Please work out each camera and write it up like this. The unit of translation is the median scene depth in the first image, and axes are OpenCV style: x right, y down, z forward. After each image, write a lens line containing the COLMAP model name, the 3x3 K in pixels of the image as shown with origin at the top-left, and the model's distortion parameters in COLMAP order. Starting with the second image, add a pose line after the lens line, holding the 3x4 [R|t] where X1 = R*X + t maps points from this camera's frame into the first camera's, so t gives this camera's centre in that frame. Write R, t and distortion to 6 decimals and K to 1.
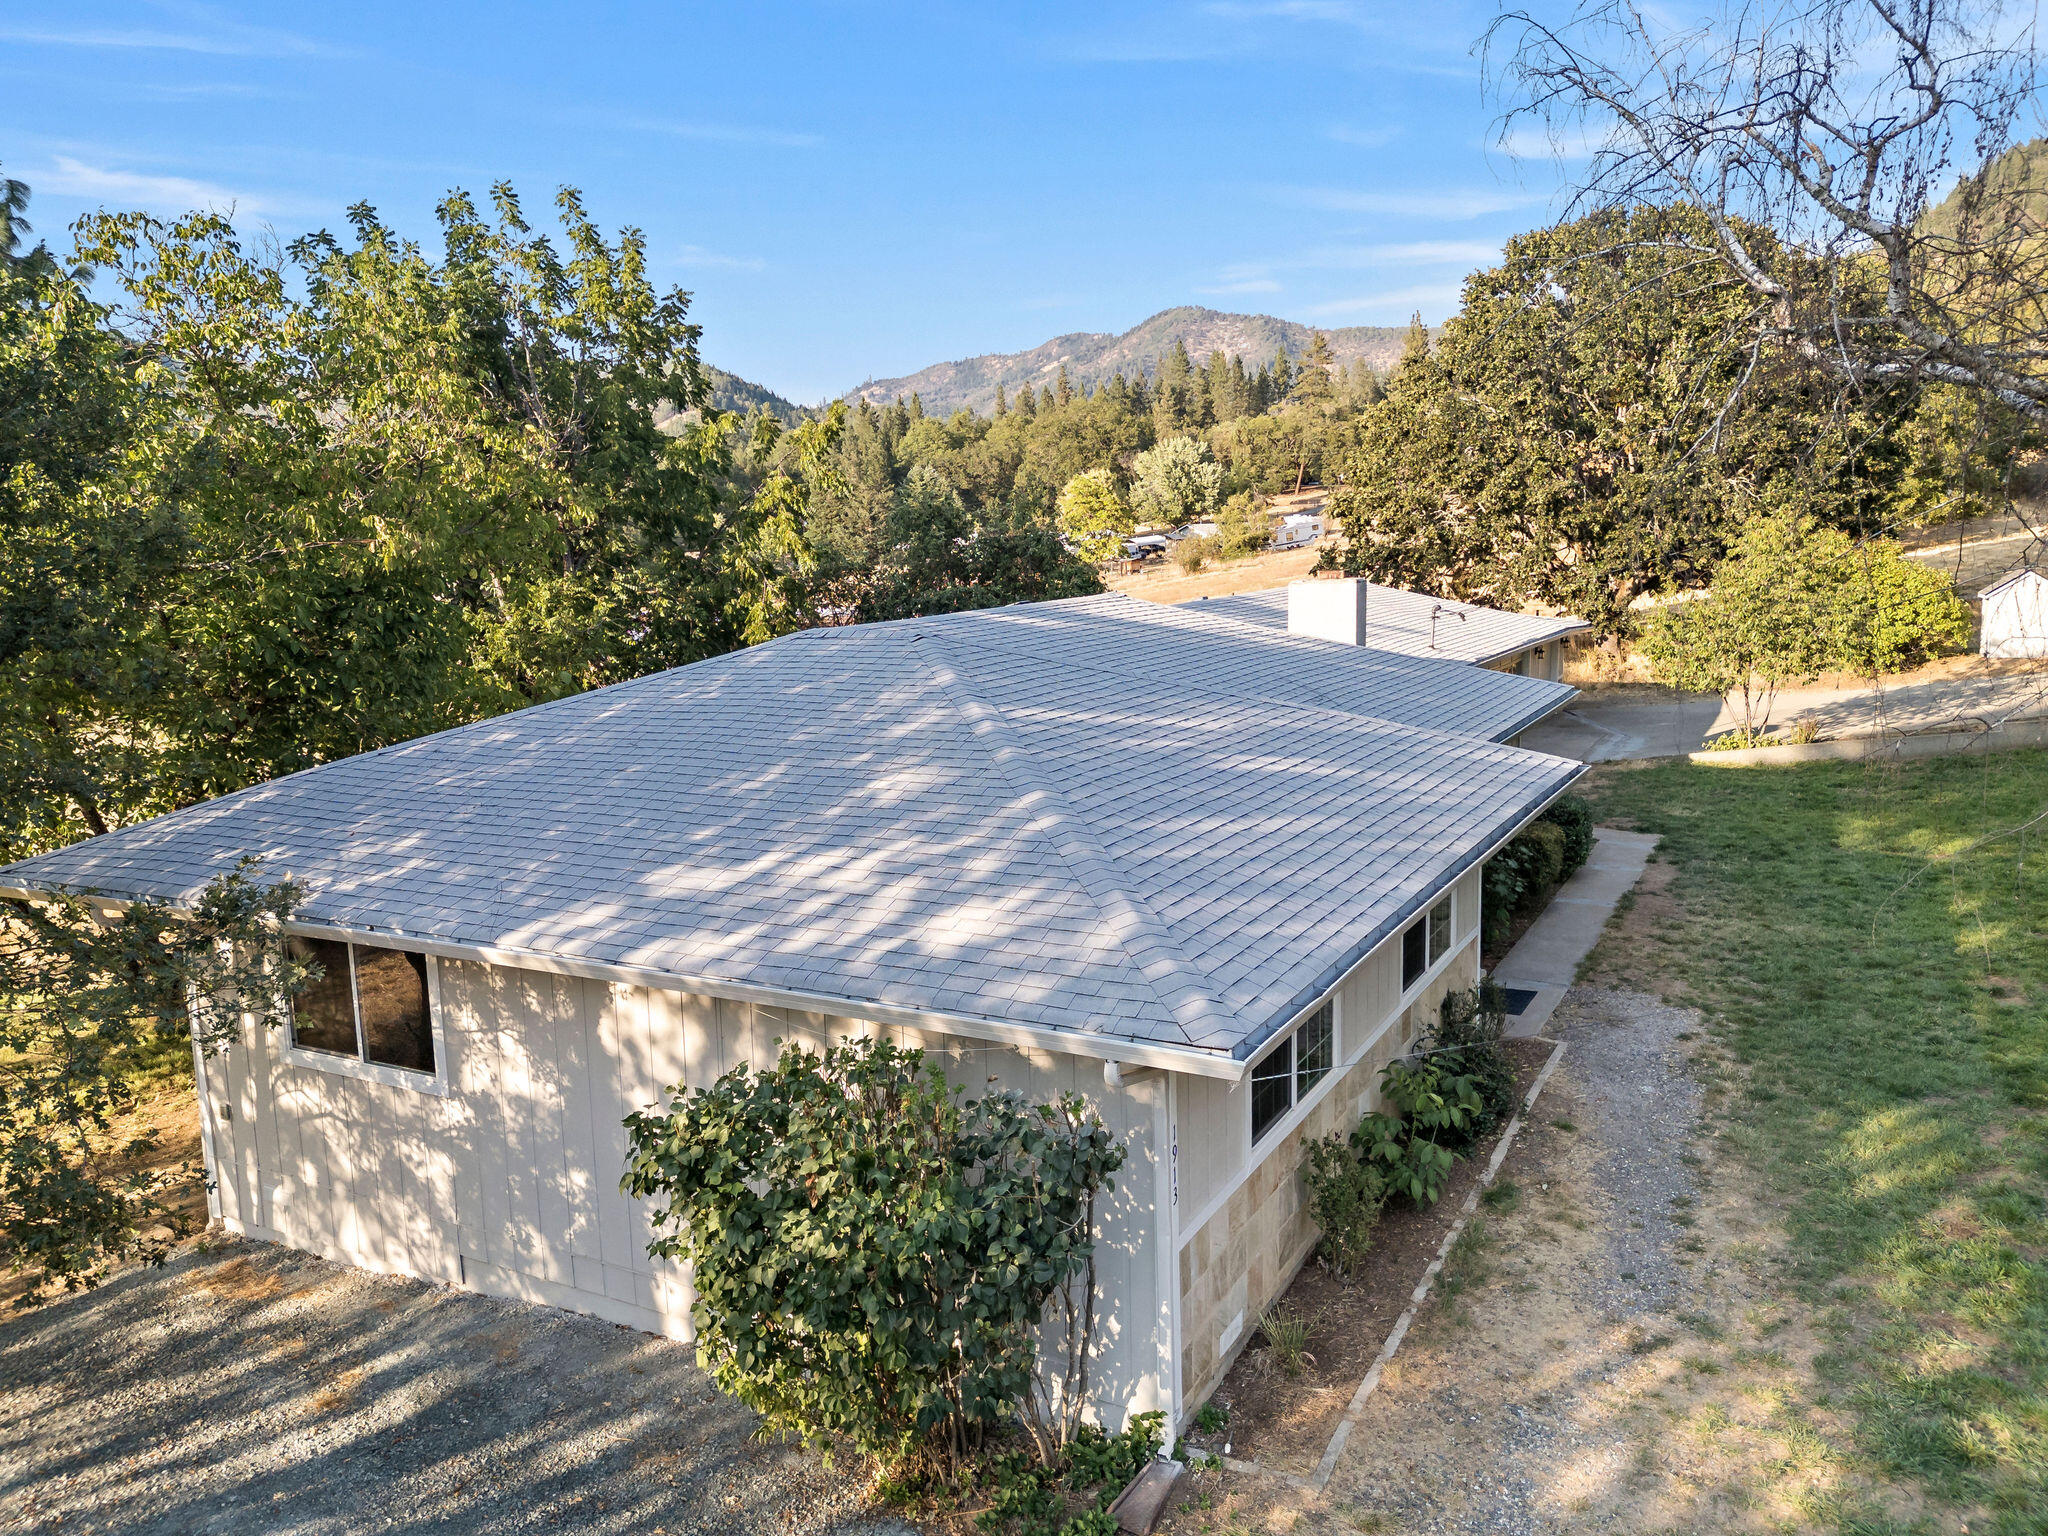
lens RADIAL K [[1440.6, 0, 1024.0], [0, 1440.6, 768.0], [0, 0, 1]] dist [-0.002749, -0.003740]
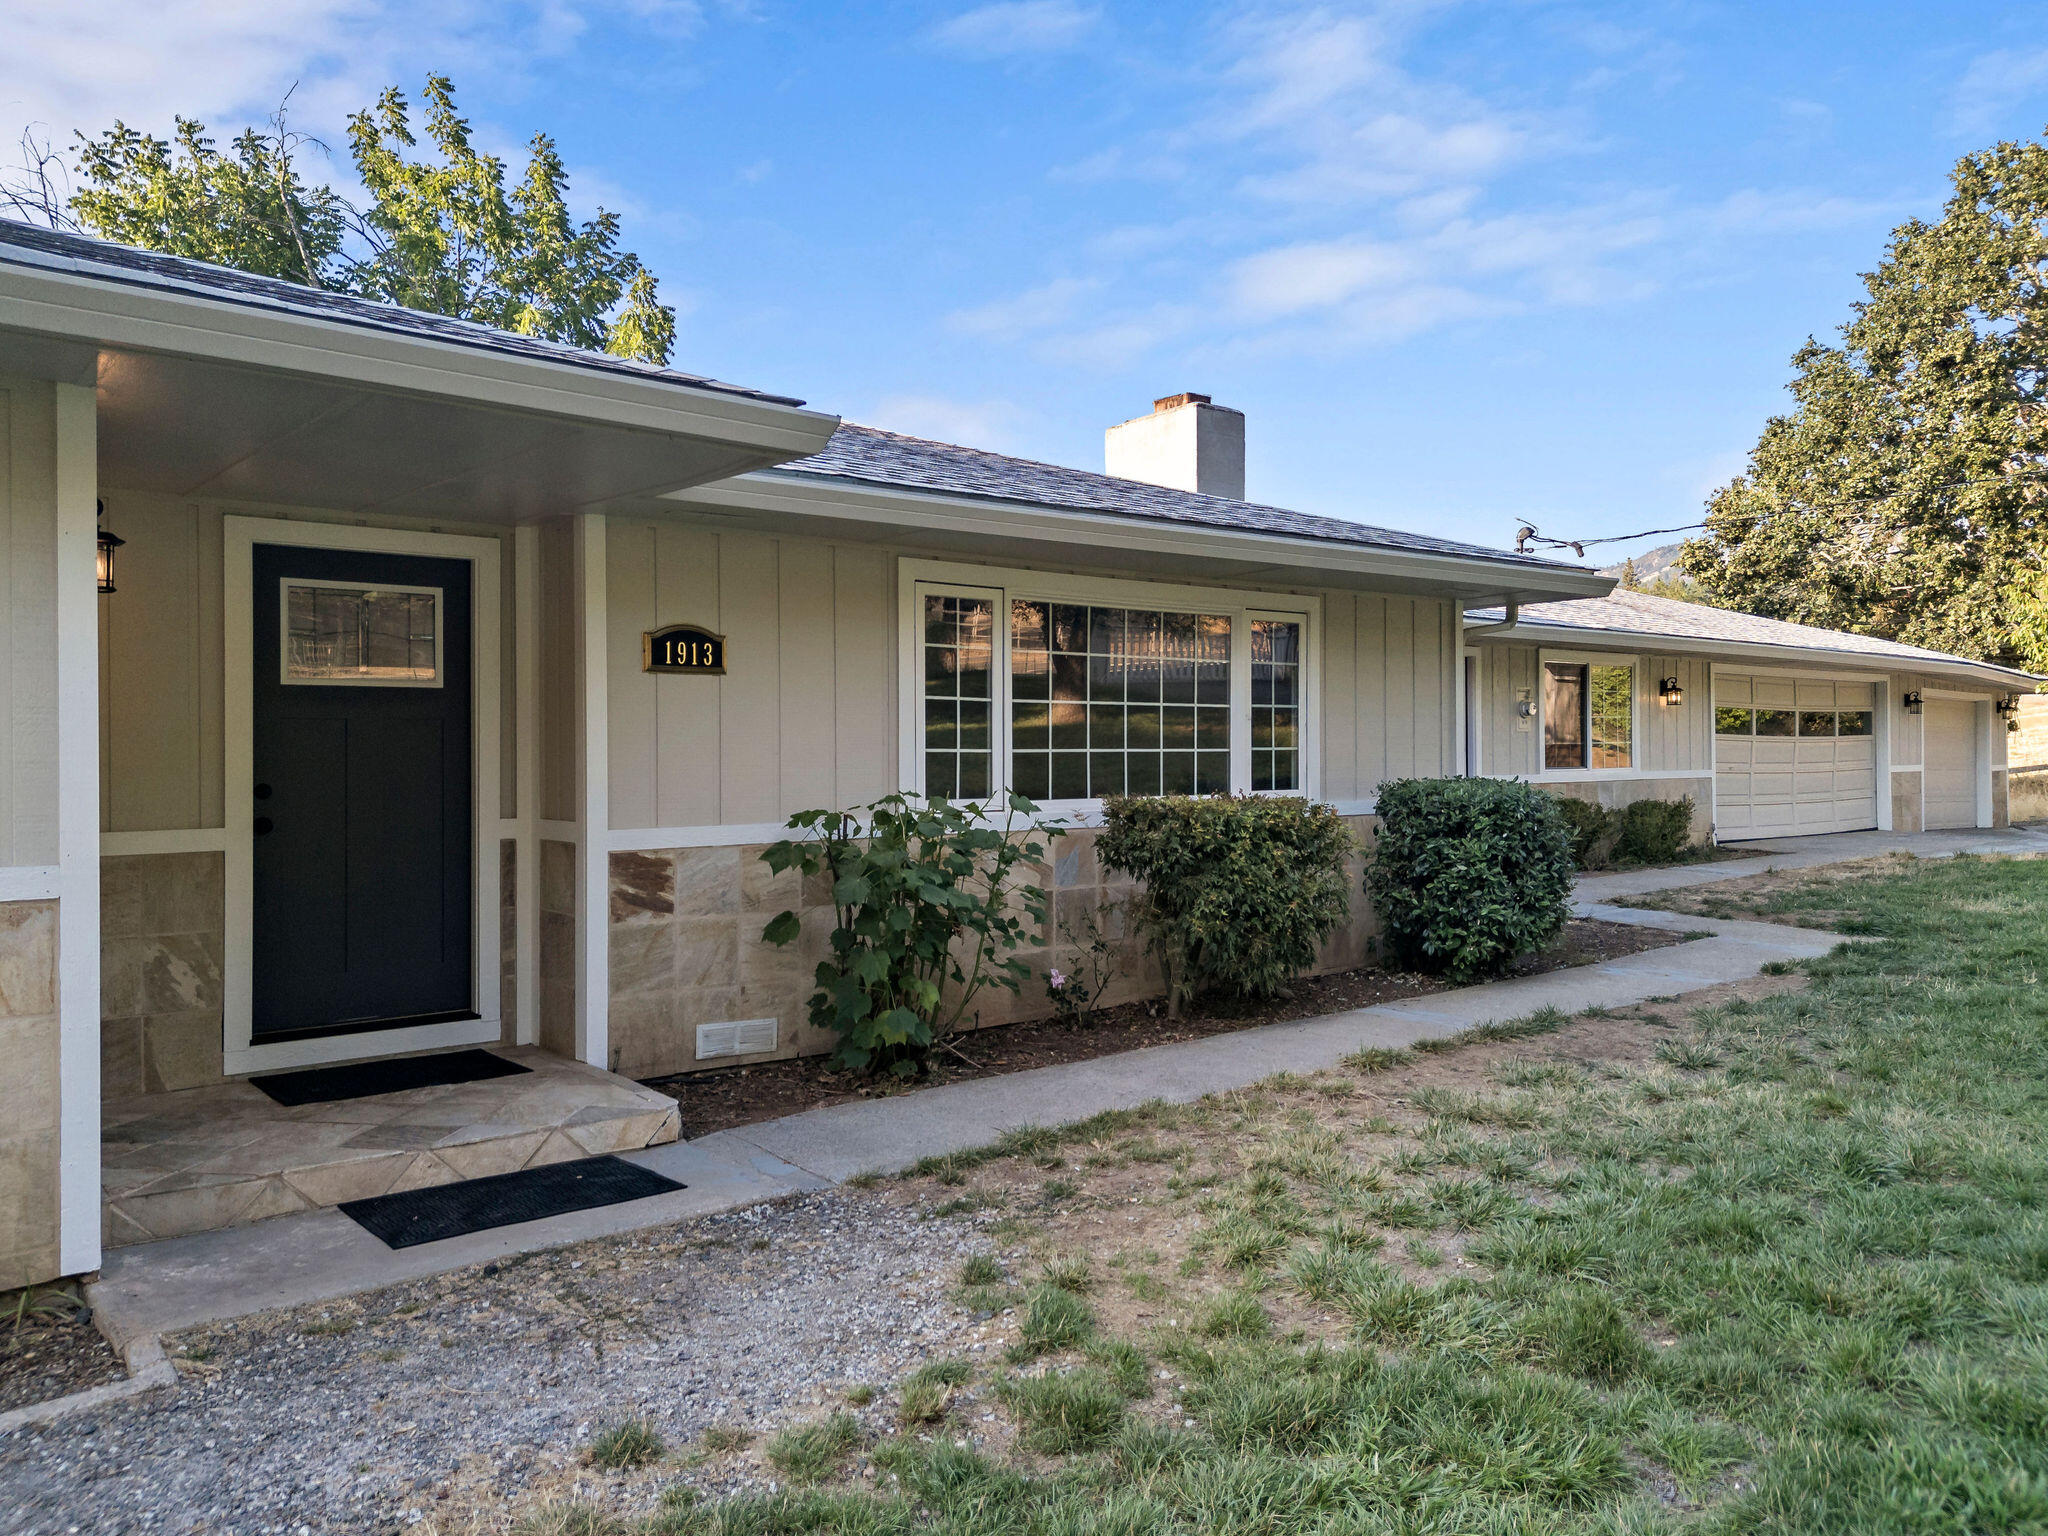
lens RADIAL K [[1444.4, 0, 1024.0], [0, 1444.4, 768.0], [0, 0, 1]] dist [0.064262, -0.085850]
pose [[0.931904, 0.023058, -0.361972, 0.261871], [-0.073780, 0.989163, -0.126940, 0.051046], [0.355122, 0.145002, 0.923506, 0.364013]]
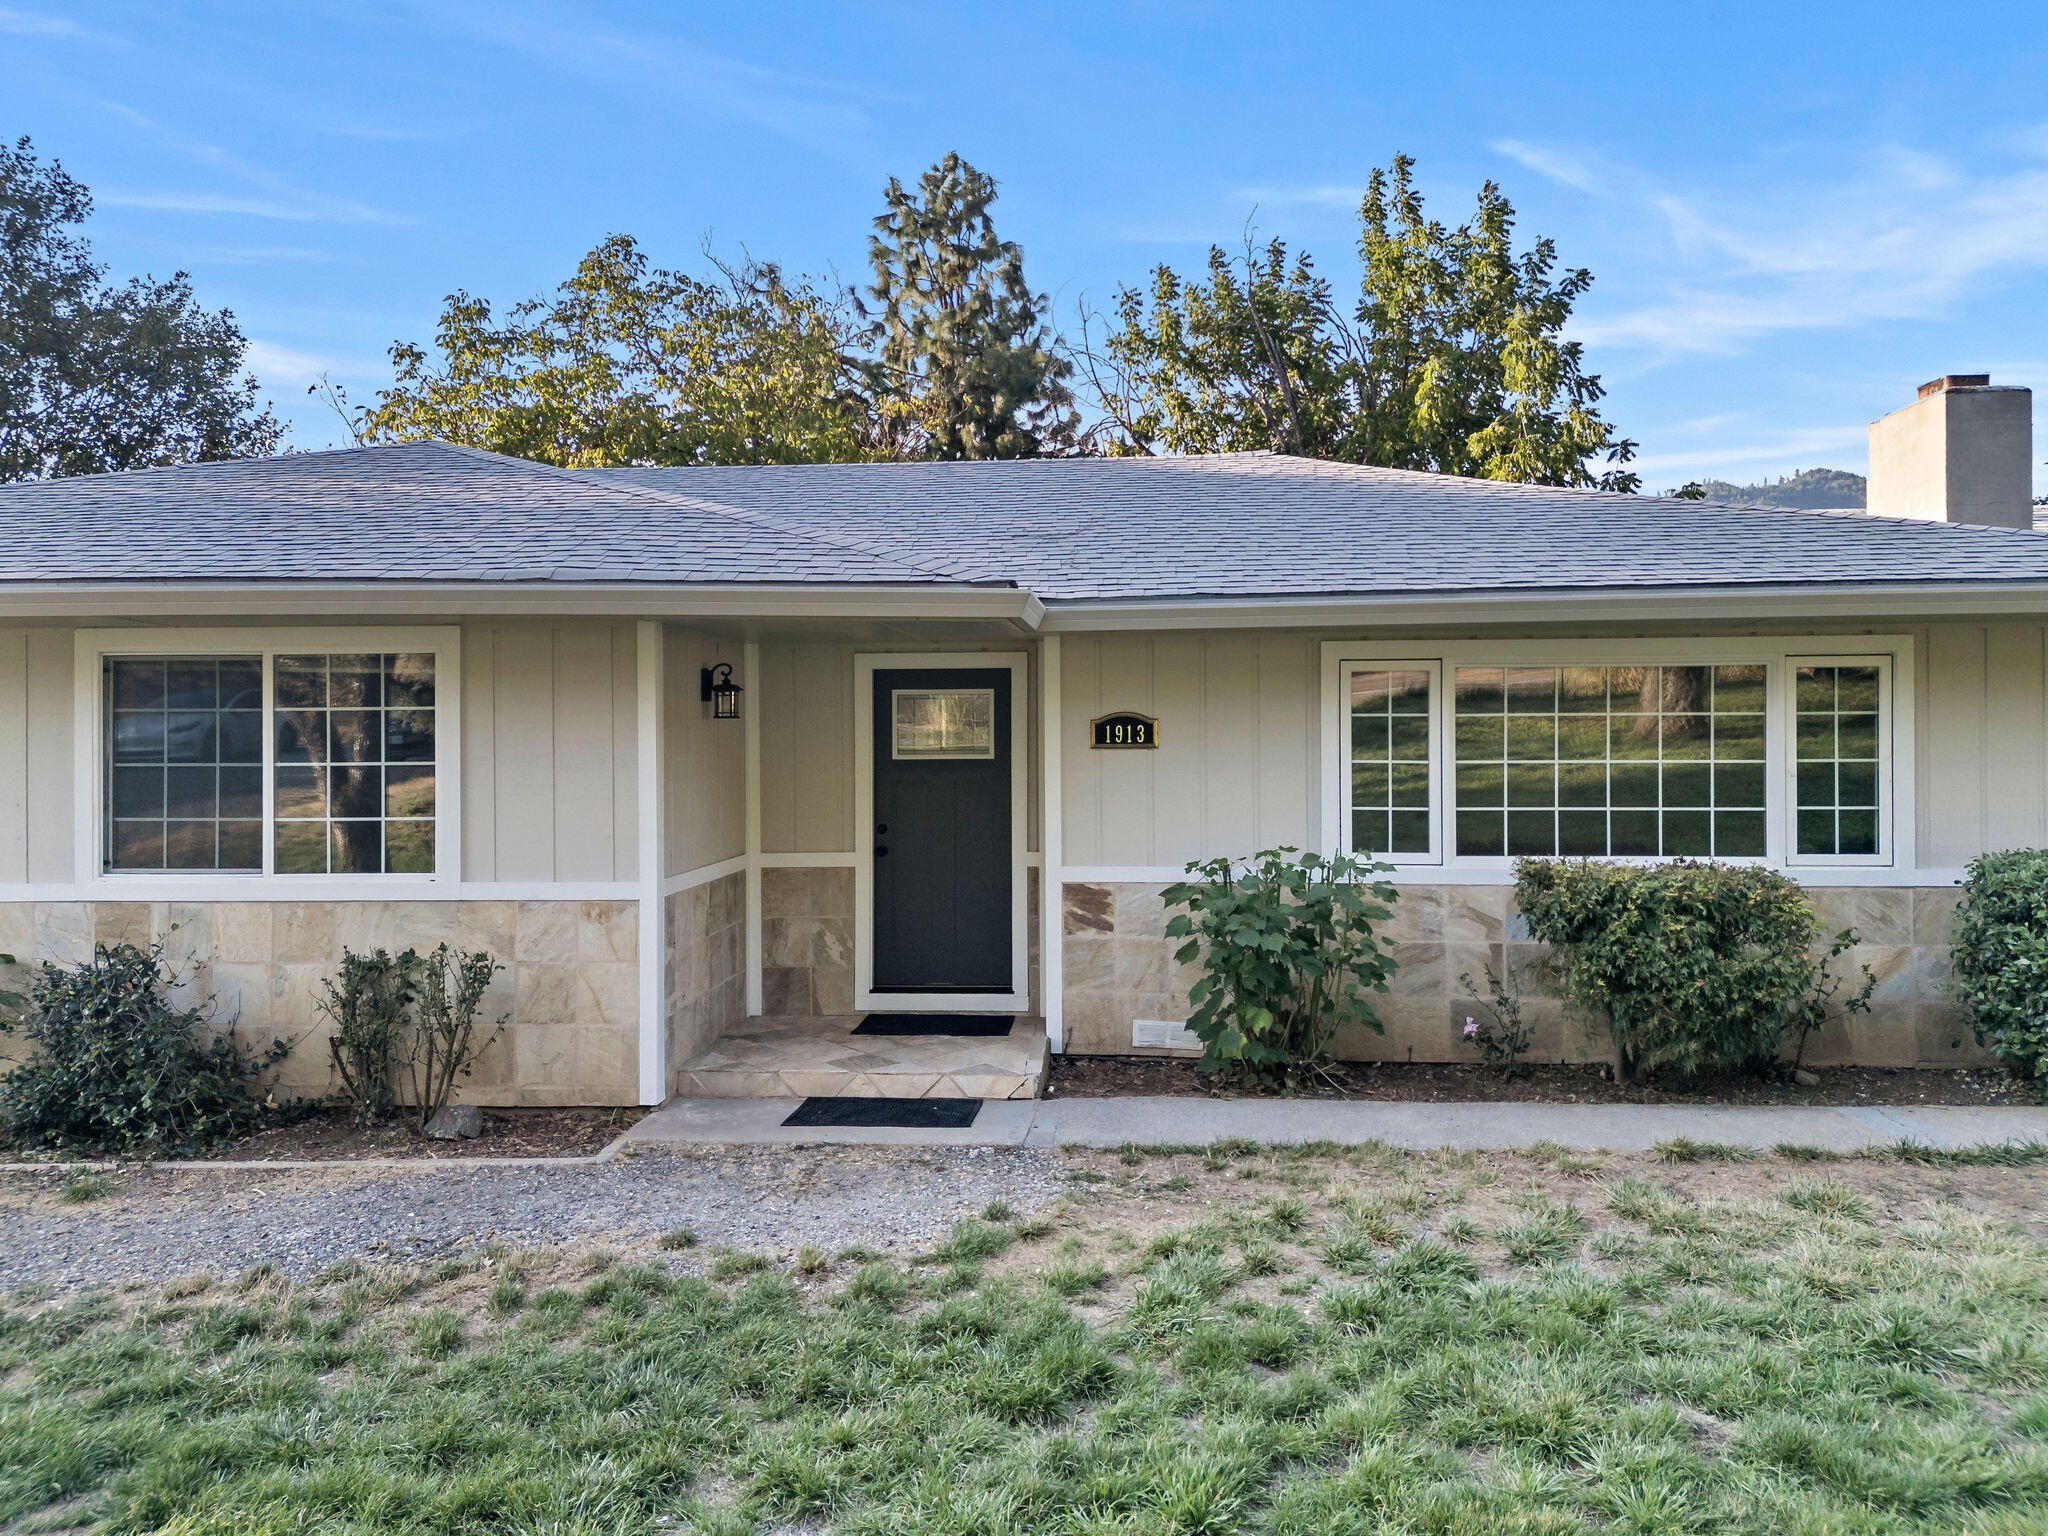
lens RADIAL K [[1448.0, 0, 1051.7], [0, 1448.0, 754.9], [0, 0, 1]] dist [0.075234, -0.111679]
pose [[0.437893, 0.030701, -0.898503, 0.372477], [-0.146490, 0.988497, -0.037618, 0.029371], [0.887012, 0.148094, 0.437353, 0.403973]]
